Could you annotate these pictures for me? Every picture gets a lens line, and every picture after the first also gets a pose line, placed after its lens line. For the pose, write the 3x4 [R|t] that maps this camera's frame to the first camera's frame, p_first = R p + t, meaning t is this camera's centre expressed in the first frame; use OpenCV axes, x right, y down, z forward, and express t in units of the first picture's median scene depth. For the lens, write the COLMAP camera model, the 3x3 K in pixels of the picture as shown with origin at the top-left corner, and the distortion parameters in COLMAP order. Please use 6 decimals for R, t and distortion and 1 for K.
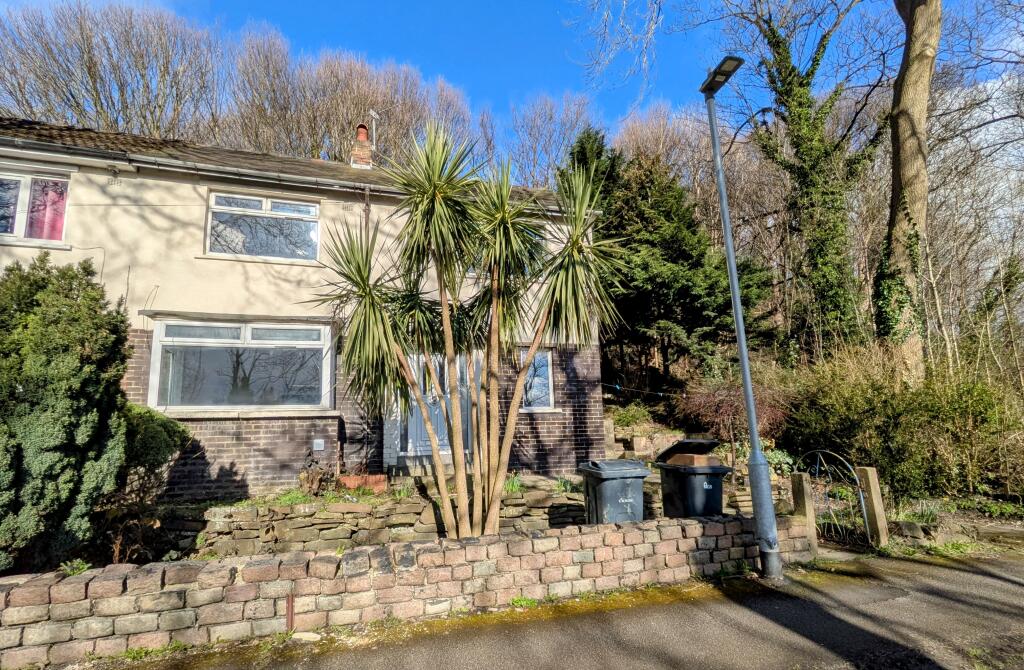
lens RADIAL K [[413.9, 0, 508.4], [0, 413.9, 381.3], [0, 0, 1]] dist [-0.006578, -0.000845]
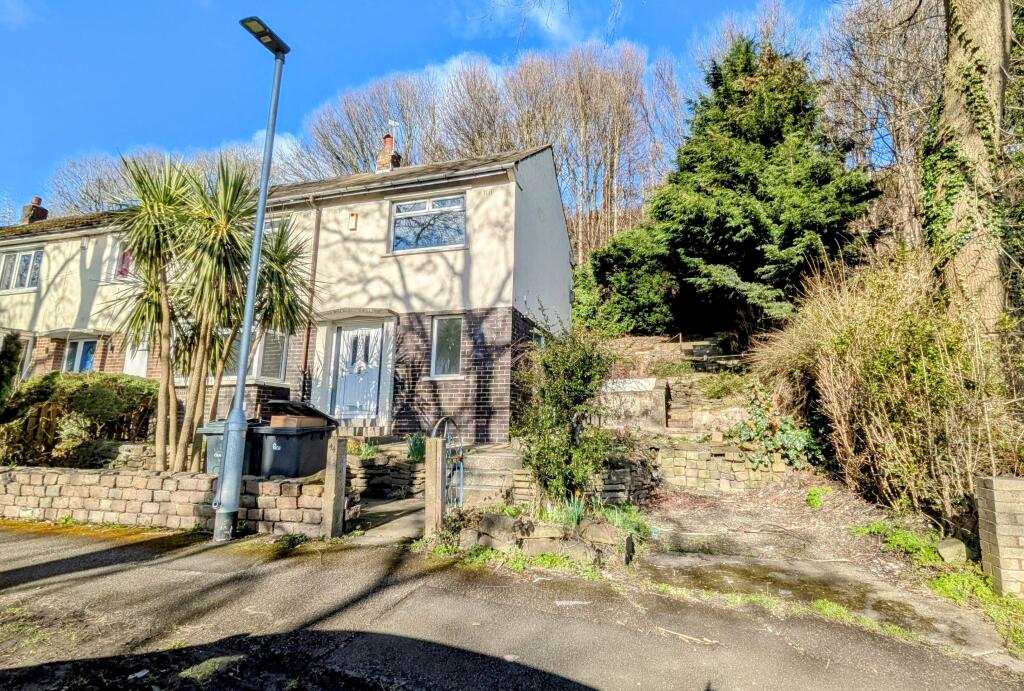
lens RADIAL K [[422.5, 0, 513.0], [0, 422.5, 346.4], [0, 0, 1]] dist [0.002044, 0.000245]
pose [[0.883402, -0.050190, -0.465921, 0.700522], [0.041695, 0.998723, -0.028531, 0.029840], [0.466758, 0.005778, 0.884366, 0.171006]]
